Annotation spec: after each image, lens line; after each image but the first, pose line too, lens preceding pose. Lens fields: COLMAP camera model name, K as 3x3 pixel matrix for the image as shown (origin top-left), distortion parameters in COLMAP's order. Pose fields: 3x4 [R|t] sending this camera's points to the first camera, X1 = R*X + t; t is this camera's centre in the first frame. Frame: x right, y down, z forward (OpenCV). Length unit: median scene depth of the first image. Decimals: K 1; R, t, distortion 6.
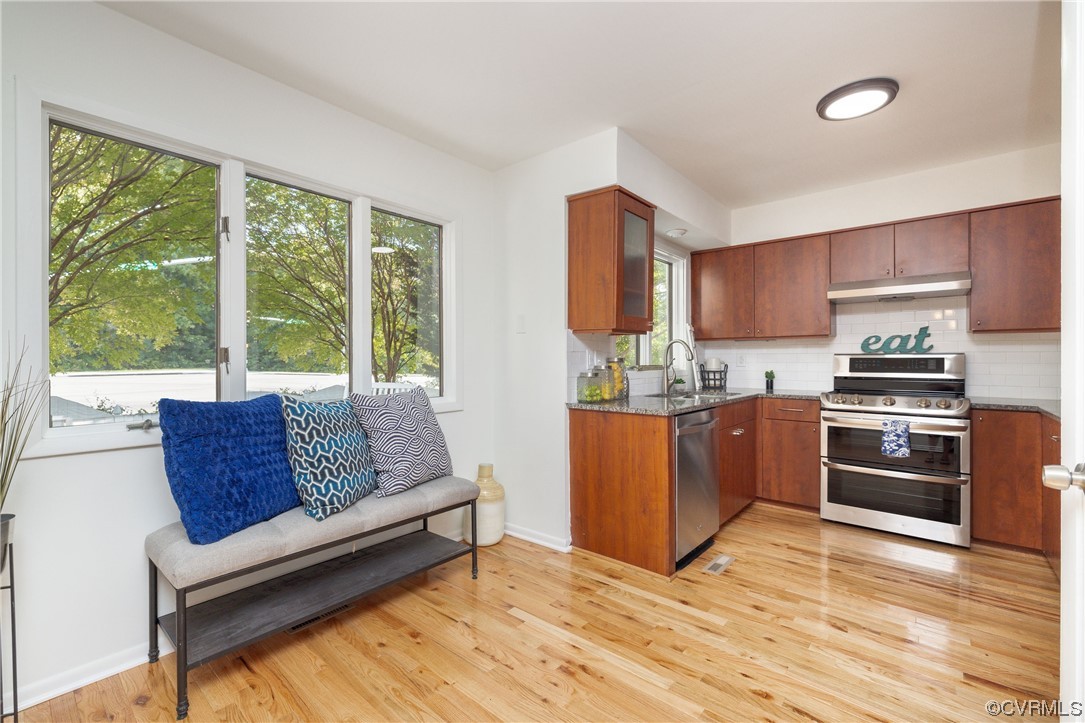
lens RADIAL K [[462.8, 0, 520.0], [0, 462.8, 360.4], [0, 0, 1]] dist [0.000333, -0.000093]
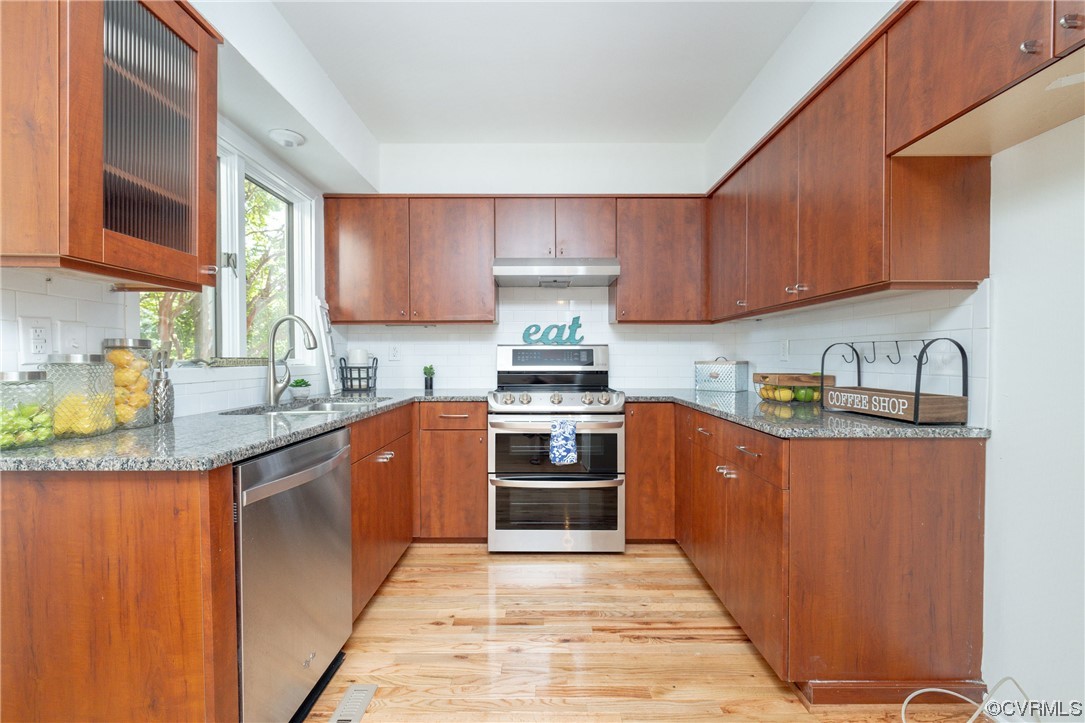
lens RADIAL K [[457.9, 0, 540.0], [0, 457.9, 365.5], [0, 0, 1]] dist [0.000528, 0.000186]
pose [[0.744072, -0.009761, 0.668028, 0.194401], [0.001836, 0.999919, 0.012566, 0.015328], [-0.668097, -0.008123, 0.744030, 0.358181]]
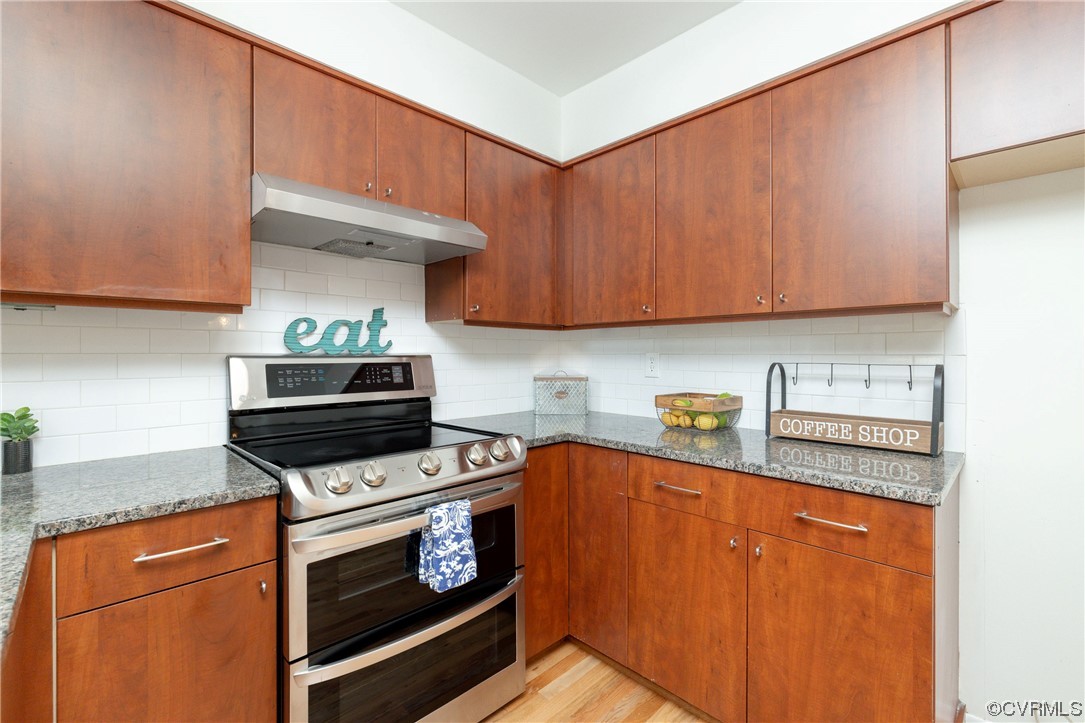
lens RADIAL K [[471.4, 0, 538.8], [0, 471.4, 356.0], [0, 0, 1]] dist [-0.001215, -0.000178]
pose [[0.070829, -0.000246, 0.997488, 0.314603], [0.003388, 0.999994, 0.000006, -0.014174], [-0.997483, 0.003379, 0.070830, 0.777171]]
